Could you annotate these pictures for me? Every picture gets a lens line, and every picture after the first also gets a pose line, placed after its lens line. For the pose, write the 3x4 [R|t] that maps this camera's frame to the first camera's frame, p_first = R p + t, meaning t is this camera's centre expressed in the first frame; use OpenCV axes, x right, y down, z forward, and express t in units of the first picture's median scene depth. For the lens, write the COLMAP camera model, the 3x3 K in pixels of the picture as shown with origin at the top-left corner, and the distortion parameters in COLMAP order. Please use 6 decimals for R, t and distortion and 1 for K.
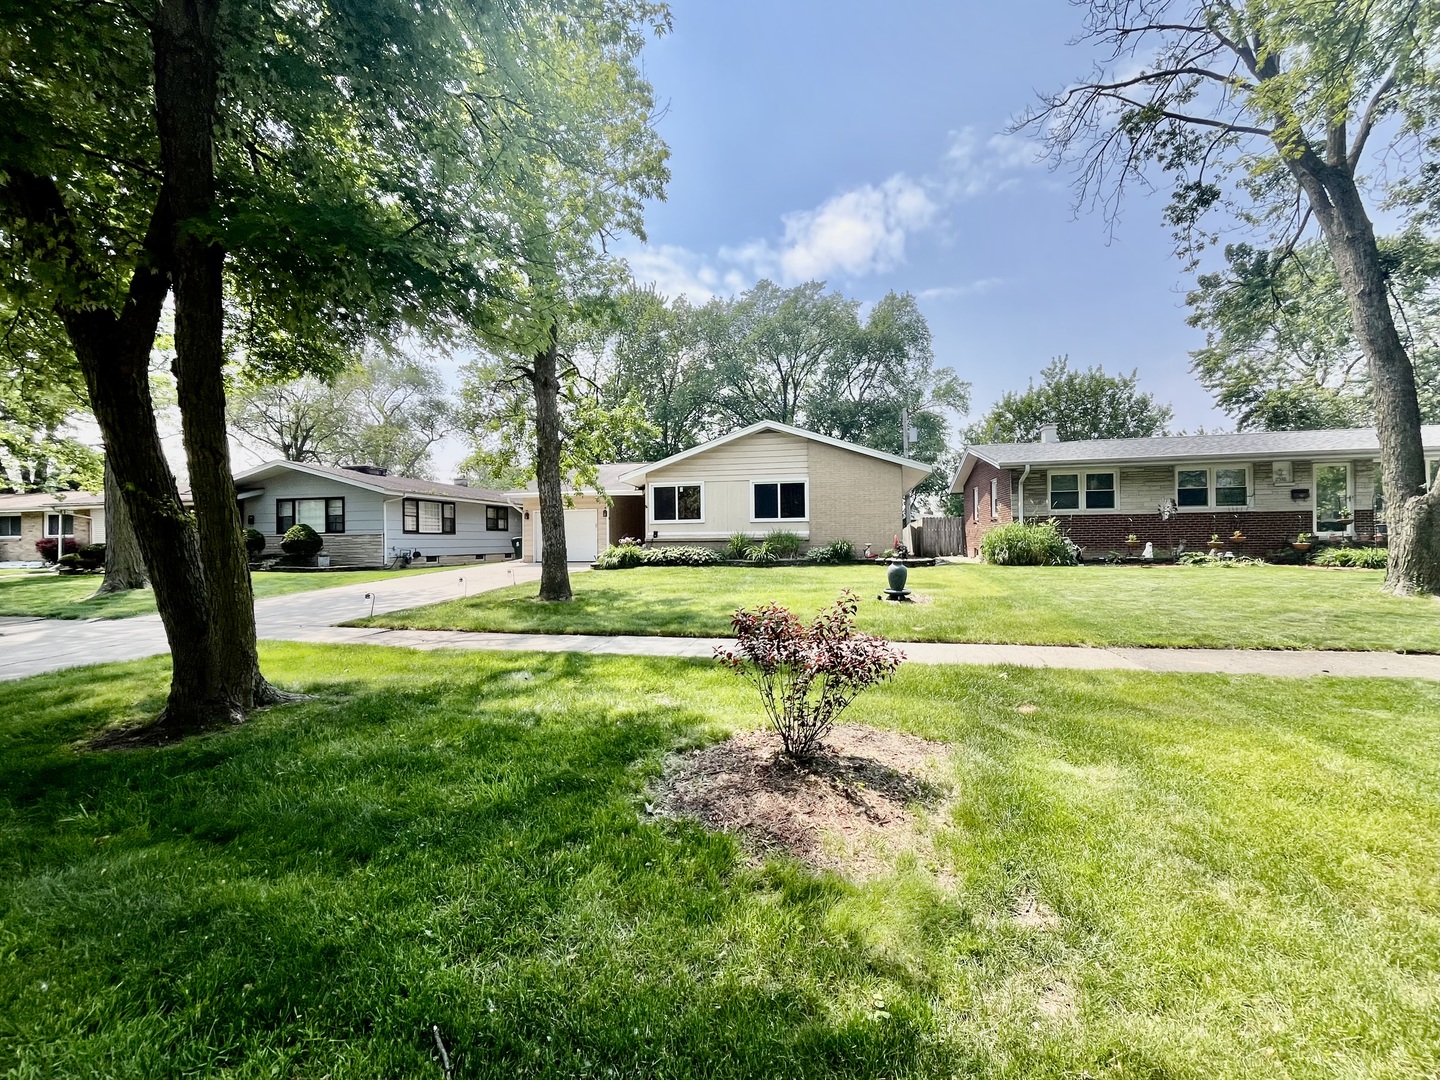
lens RADIAL K [[587.0, 0, 714.5], [0, 587.0, 545.2], [0, 0, 1]] dist [0.002364, 0.000335]
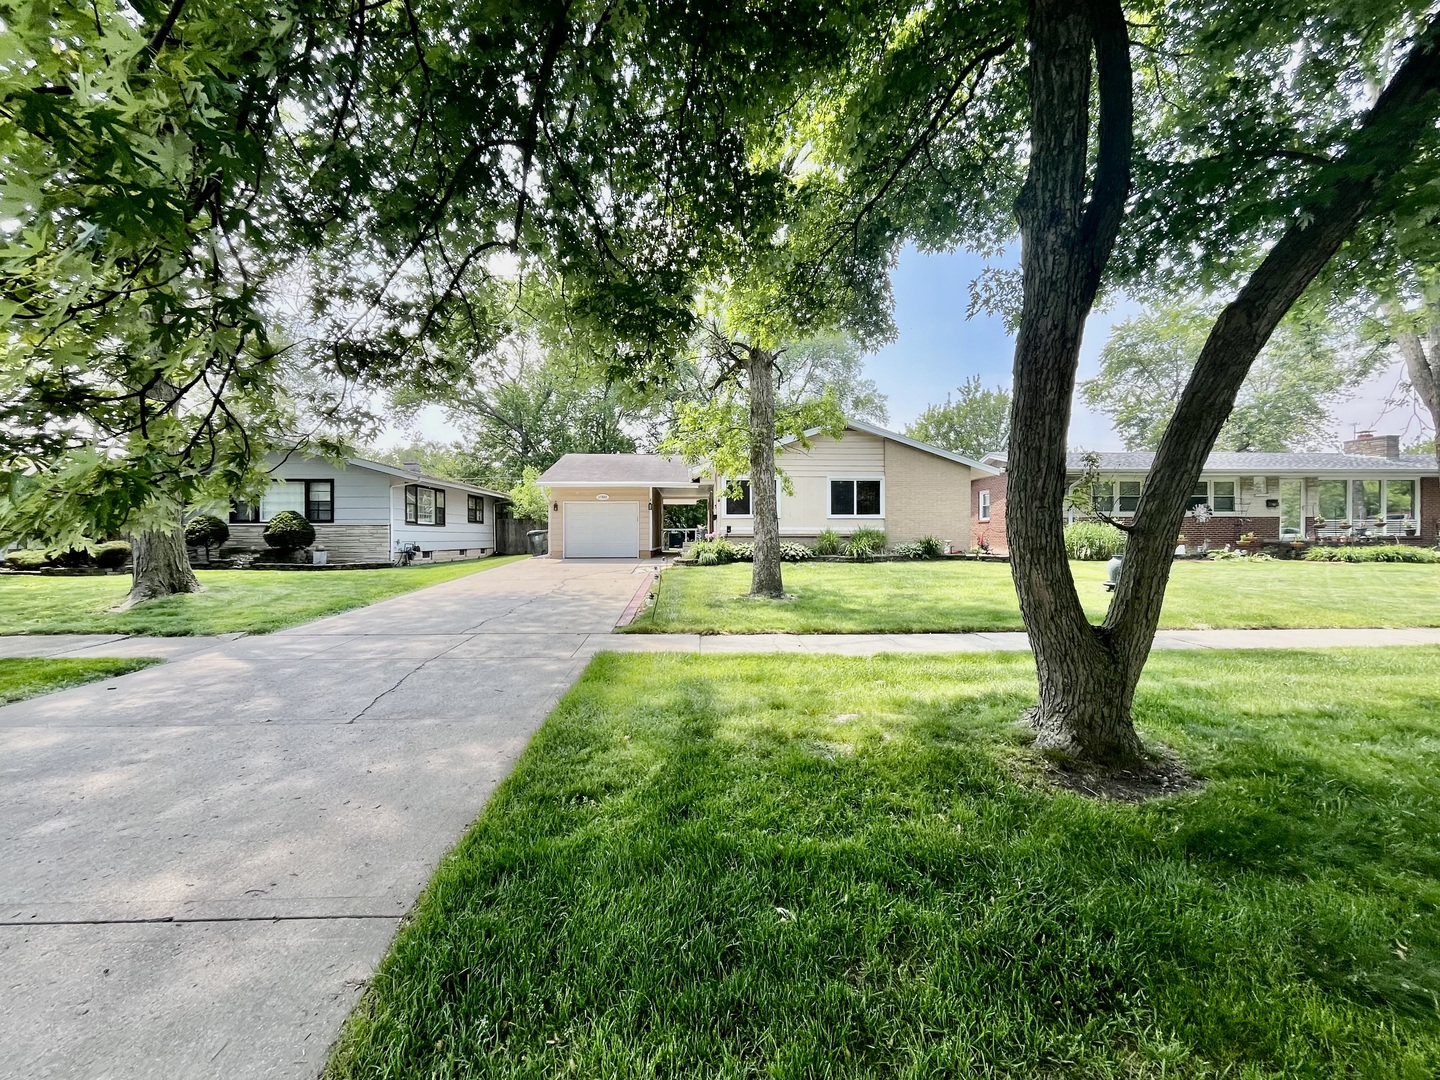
lens RADIAL K [[587.0, 0, 714.9], [0, 587.0, 532.5], [0, 0, 1]] dist [0.002364, 0.000335]
pose [[0.968486, 0.010945, 0.248827, -0.380421], [-0.007108, 0.999842, -0.016311, 0.003150], [-0.248966, 0.014028, 0.968411, 0.072879]]
